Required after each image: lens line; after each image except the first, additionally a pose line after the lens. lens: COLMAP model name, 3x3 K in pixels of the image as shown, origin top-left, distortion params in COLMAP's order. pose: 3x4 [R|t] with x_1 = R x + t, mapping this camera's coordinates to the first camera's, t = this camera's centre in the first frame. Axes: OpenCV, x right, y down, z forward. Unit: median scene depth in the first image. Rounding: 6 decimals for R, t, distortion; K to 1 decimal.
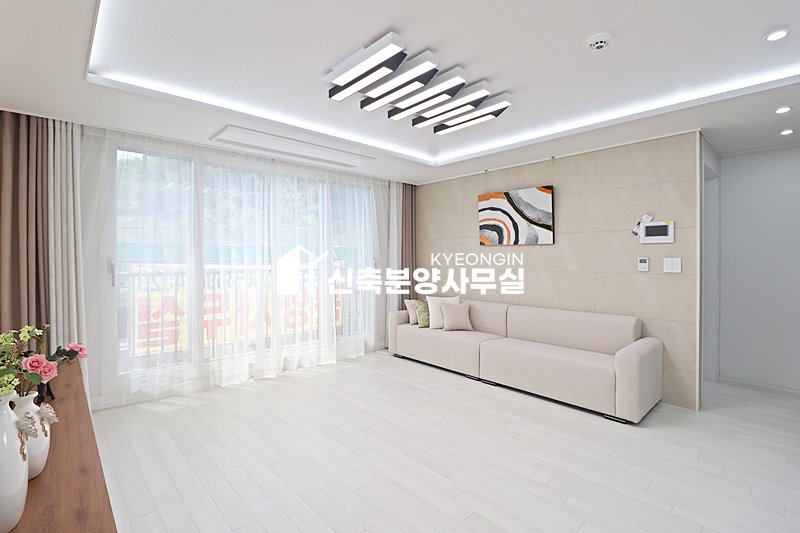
lens RADIAL K [[370.0, 0, 399.7], [0, 370.0, 257.7], [0, 0, 1]] dist [-0.003952, -0.000509]
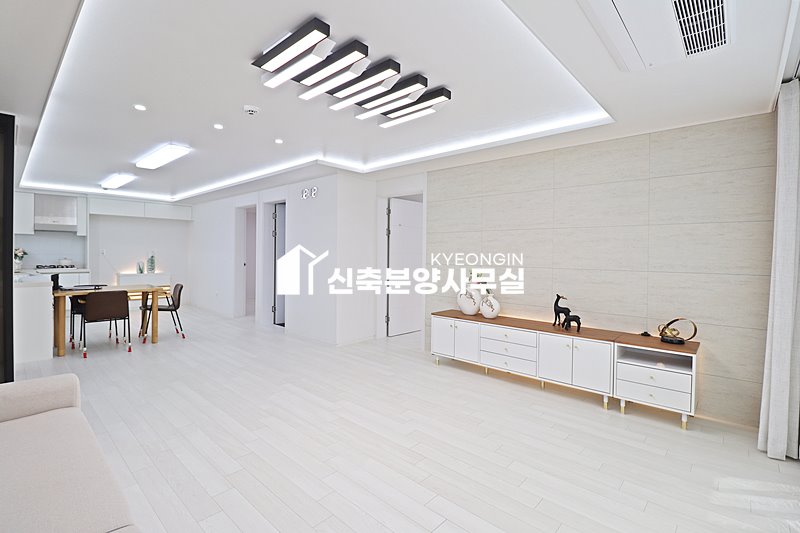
lens RADIAL K [[373.8, 0, 399.7], [0, 373.8, 258.5], [0, 0, 1]] dist [0.003111, -0.016089]
pose [[-0.997095, -0.011673, -0.075262, 0.018336], [-0.012956, 0.999779, 0.016581, 0.001058], [0.075052, 0.017508, -0.997026, 1.235264]]
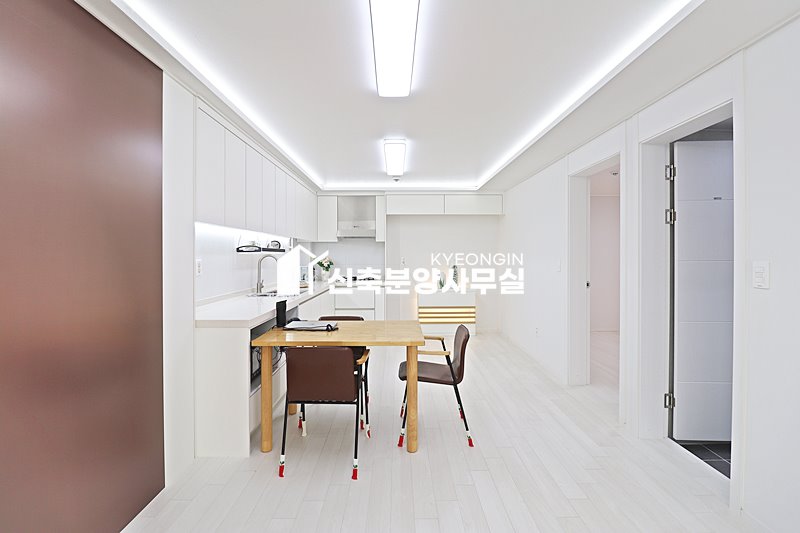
lens RADIAL K [[370.0, 0, 399.7], [0, 370.0, 257.7], [0, 0, 1]] dist [-0.003952, -0.000509]
pose [[-0.734340, -0.002303, 0.678778, 0.345696], [0.003161, 0.999972, 0.006813, -0.004456], [-0.678774, 0.007148, -0.734312, 0.384130]]
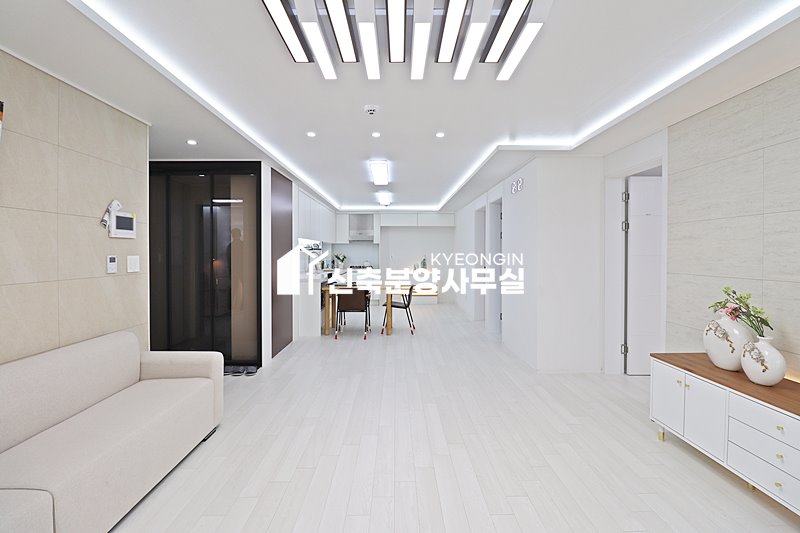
lens RADIAL K [[373.8, 0, 399.7], [0, 373.8, 258.5], [0, 0, 1]] dist [0.003111, -0.016089]
pose [[-0.738534, -0.011235, 0.674123, -0.264503], [0.000710, 0.999848, 0.017442, -0.005868], [-0.674216, 0.013360, -0.738413, 0.966207]]
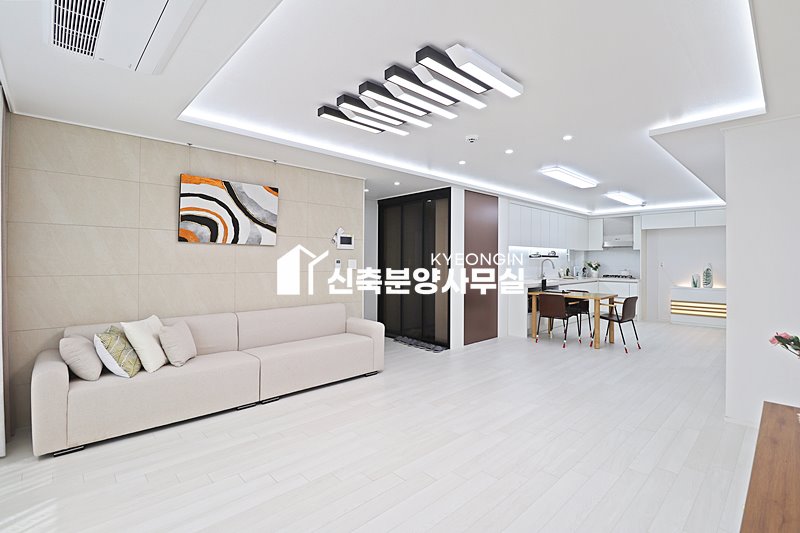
lens RADIAL K [[370.0, 0, 399.7], [0, 370.0, 257.7], [0, 0, 1]] dist [-0.003952, -0.000509]
pose [[-0.000052, 0.007918, 0.999969, -0.589657], [-0.002926, 0.999964, -0.007918, 0.003491], [-0.999996, -0.002927, -0.000029, 0.636295]]
